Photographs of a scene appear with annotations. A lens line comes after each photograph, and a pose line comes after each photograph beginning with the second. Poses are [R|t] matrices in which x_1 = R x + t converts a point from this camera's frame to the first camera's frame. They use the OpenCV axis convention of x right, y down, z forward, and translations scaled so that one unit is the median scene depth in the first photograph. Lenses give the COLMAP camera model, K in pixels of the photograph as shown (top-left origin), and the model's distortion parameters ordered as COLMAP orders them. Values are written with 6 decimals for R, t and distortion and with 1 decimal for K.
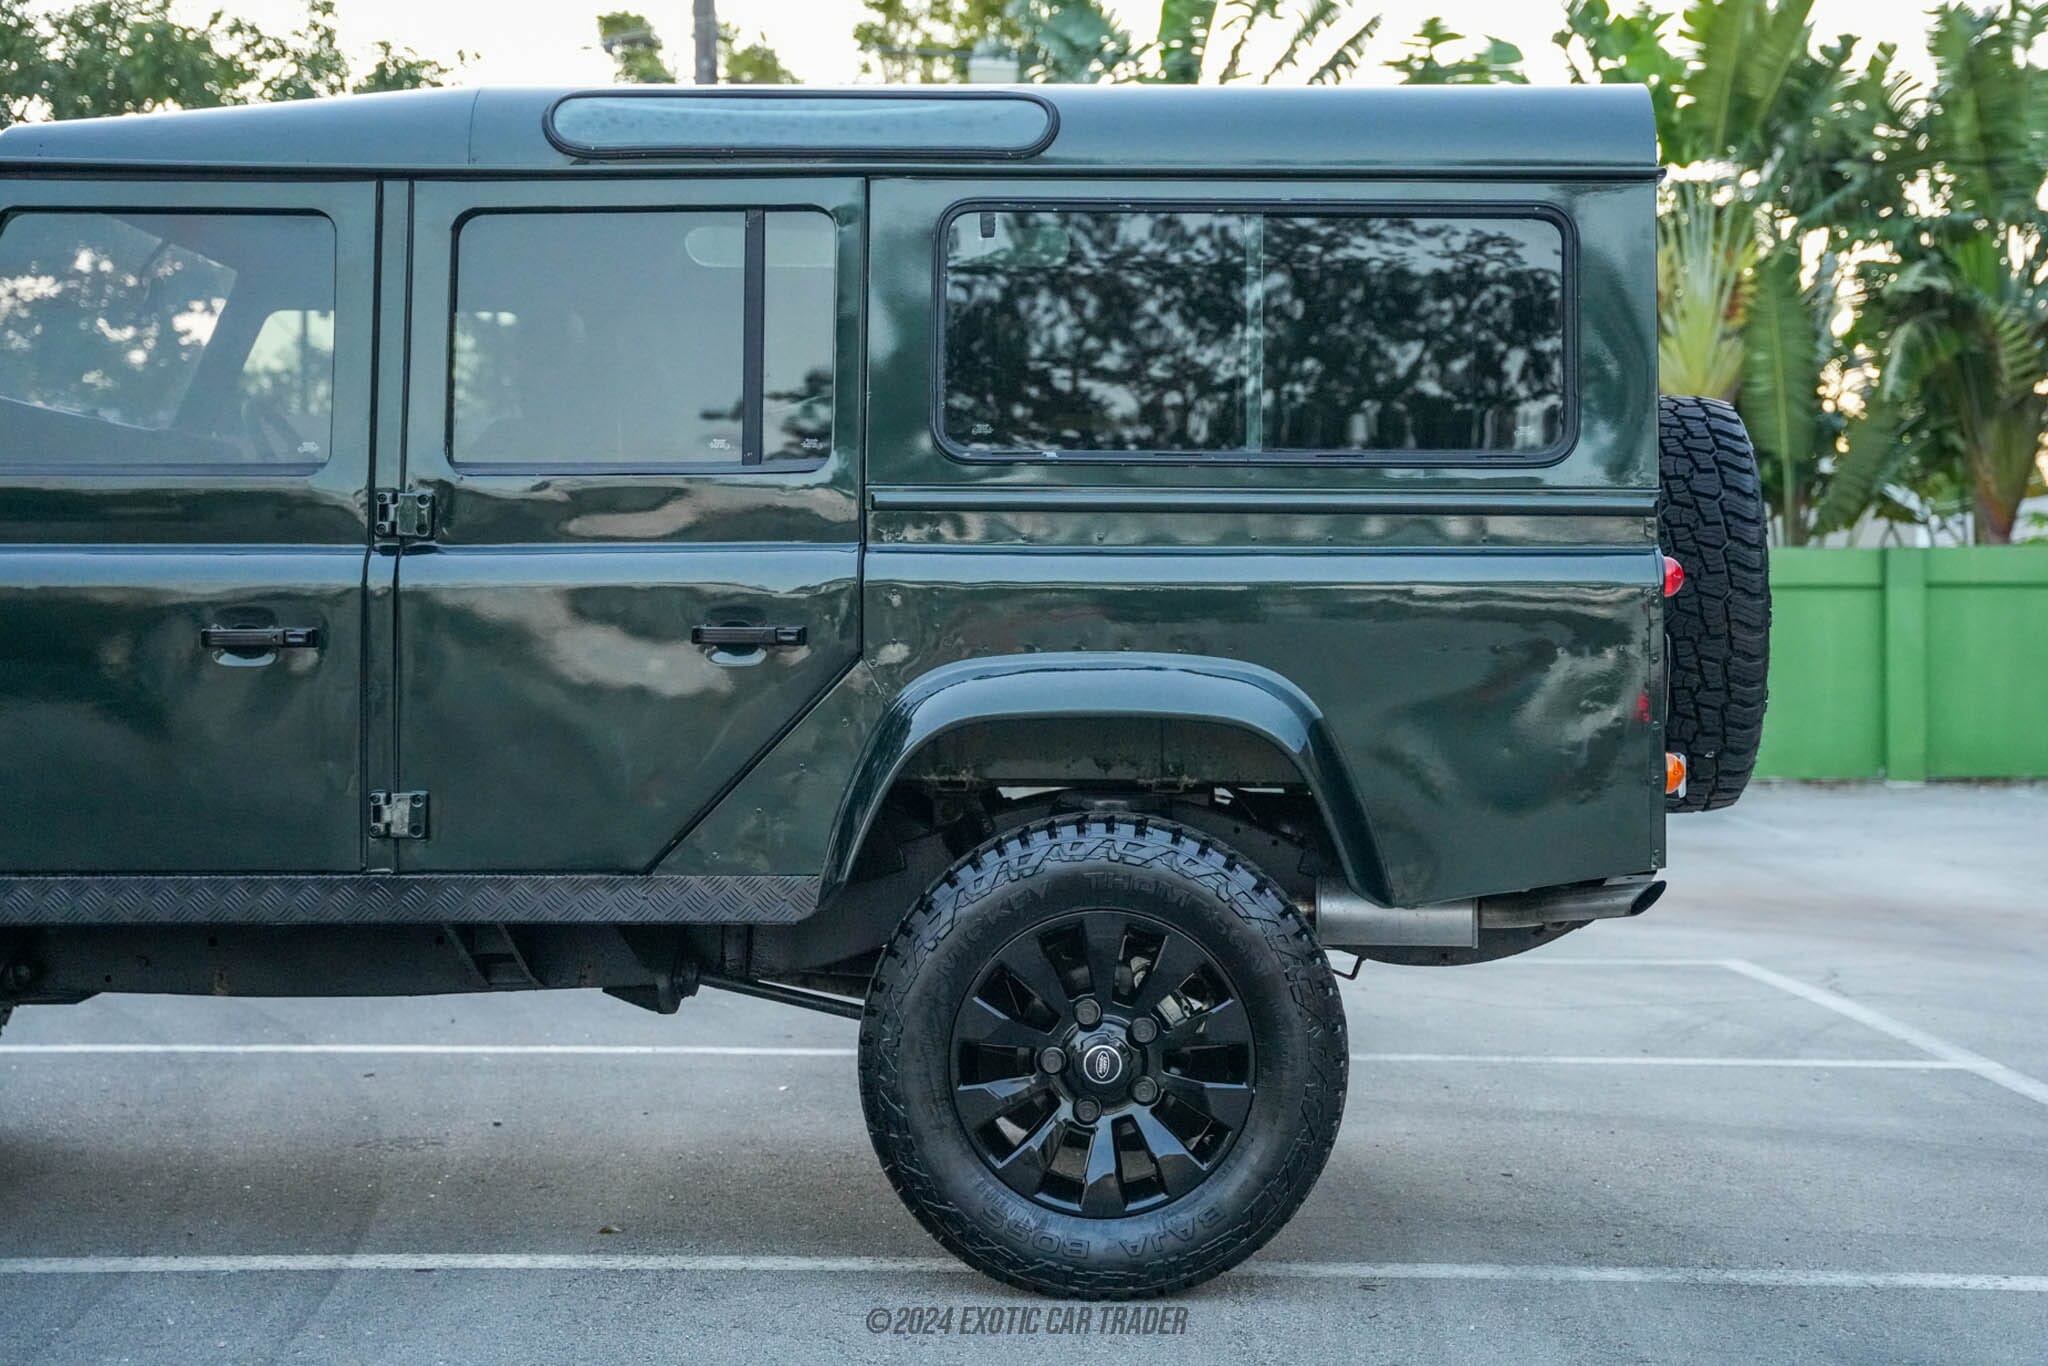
lens RADIAL K [[2663.3, 0, 1024.0], [0, 2663.3, 683.0], [0, 0, 1]] dist [0.016861, 0.264306]
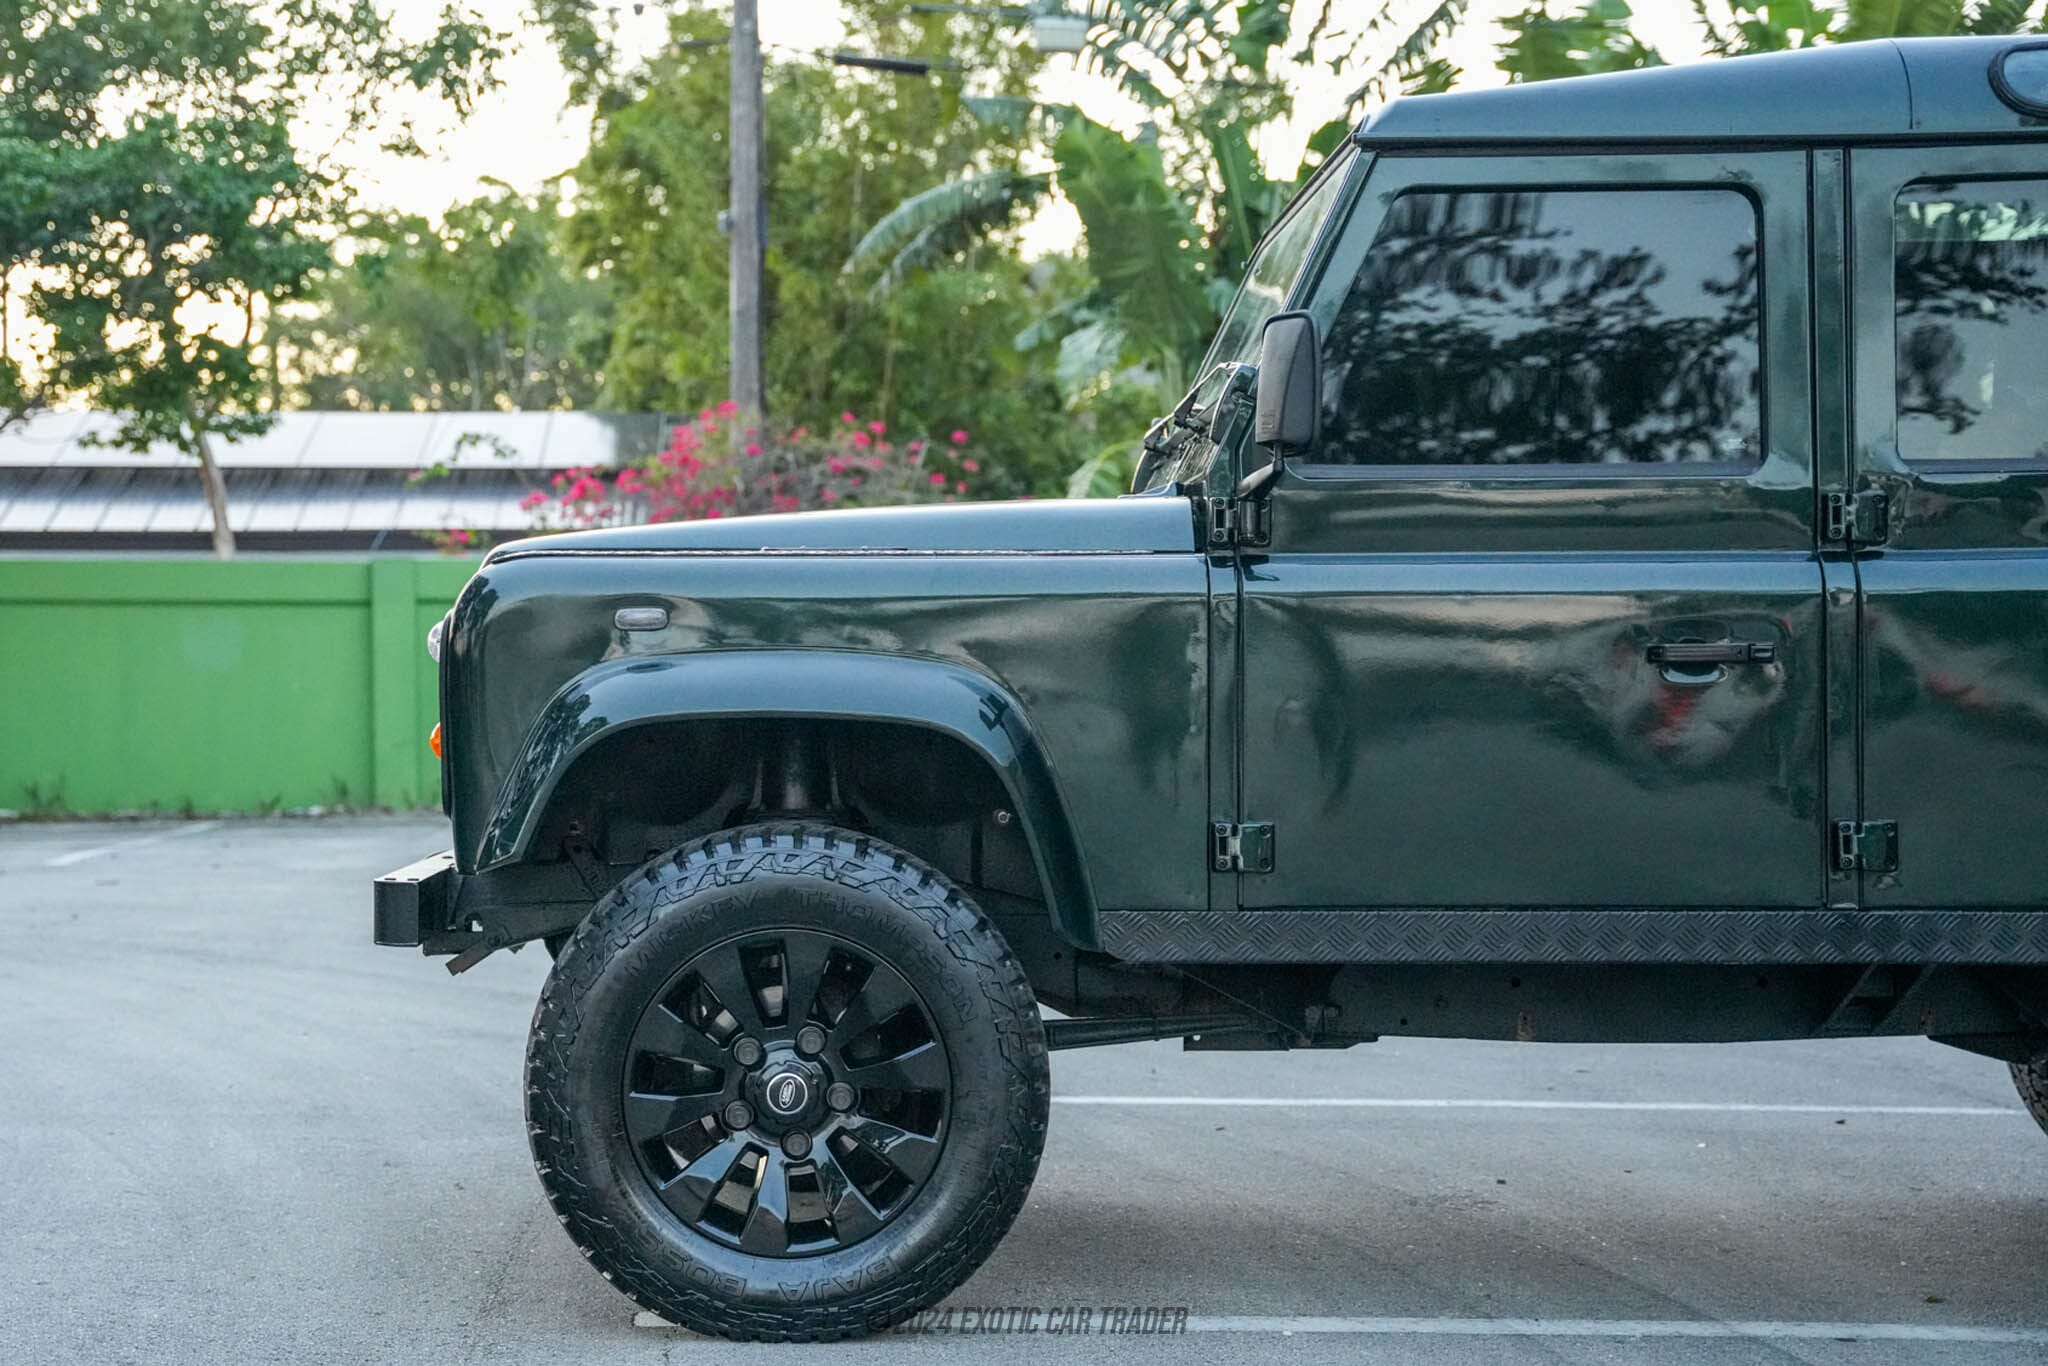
lens RADIAL K [[2910.9, 0, 944.9], [0, 2910.9, 781.5], [0, 0, 1]] dist [0.035151, 0.156391]
pose [[0.999879, -0.001911, -0.015450, -0.288089], [0.002308, 0.999667, 0.025713, 0.000447], [0.015396, -0.025746, 0.999550, -0.004447]]
